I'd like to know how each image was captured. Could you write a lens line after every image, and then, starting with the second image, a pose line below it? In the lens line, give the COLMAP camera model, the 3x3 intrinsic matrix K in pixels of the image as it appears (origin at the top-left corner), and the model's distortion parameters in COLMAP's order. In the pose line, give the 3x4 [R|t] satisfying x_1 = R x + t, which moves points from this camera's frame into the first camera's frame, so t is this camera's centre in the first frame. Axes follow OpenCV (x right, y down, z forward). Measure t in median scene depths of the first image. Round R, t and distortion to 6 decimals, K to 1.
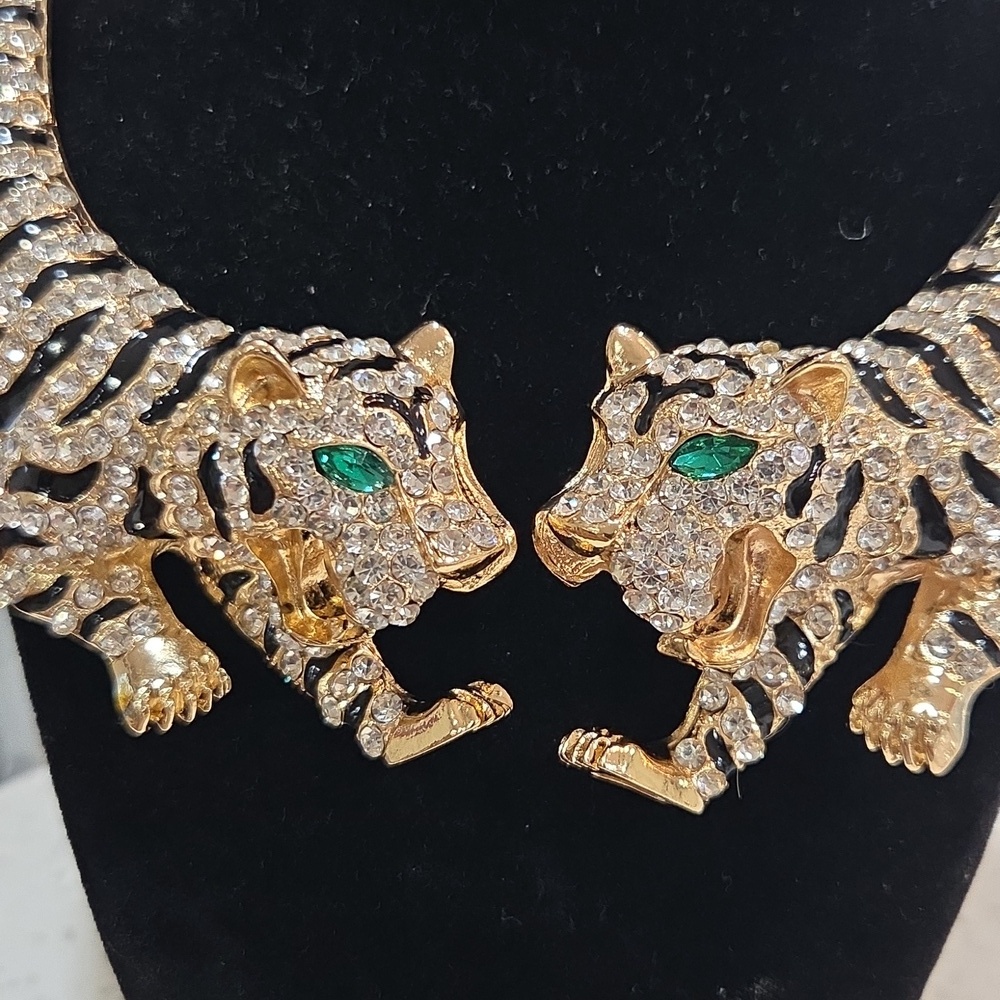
lens RADIAL K [[1745.4, 0, 358.8], [0, 1745.4, 565.4], [0, 0, 1]] dist [0.004854, -0.315755]
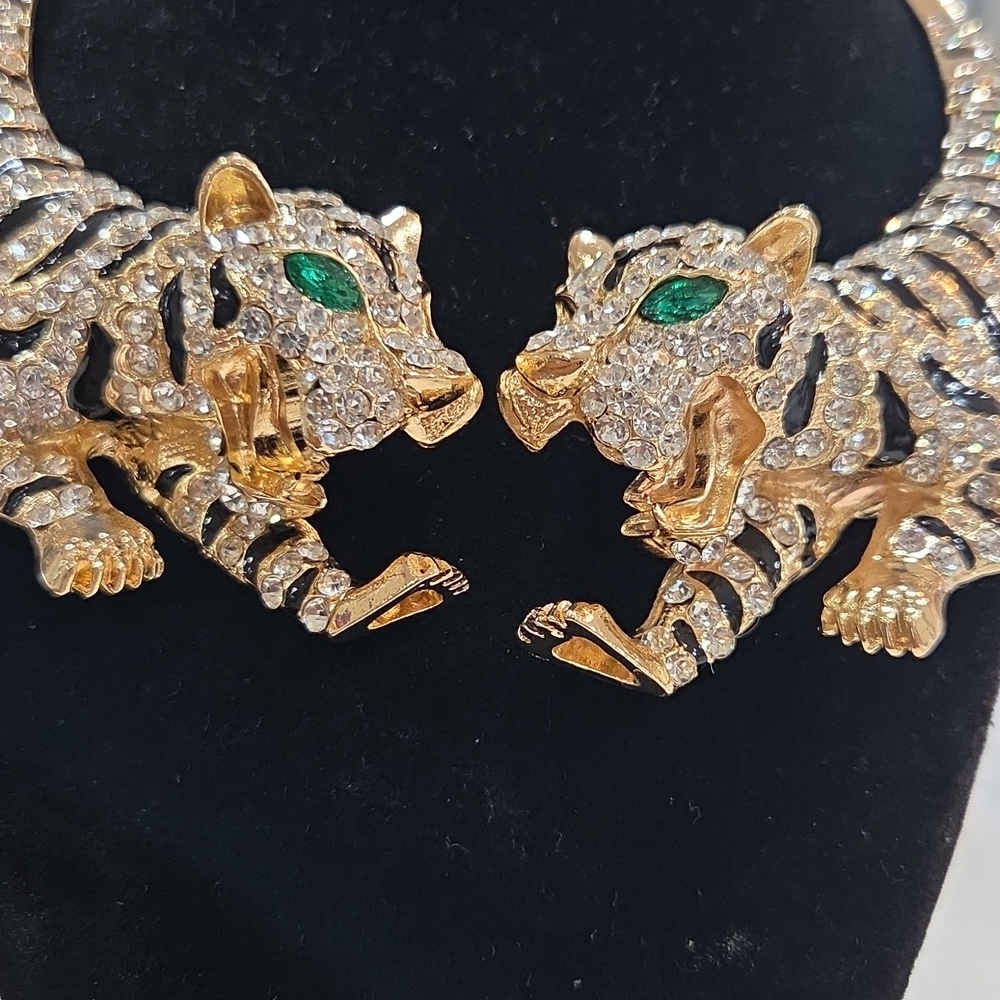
lens RADIAL K [[1745.4, 0, 358.8], [0, 1745.4, 565.4], [0, 0, 1]] dist [0.004854, -0.315755]
pose [[0.993845, 0.075606, 0.080972, -0.046983], [-0.041050, 0.930211, -0.364723, 0.415954], [-0.102896, 0.359154, 0.927589, 0.137321]]
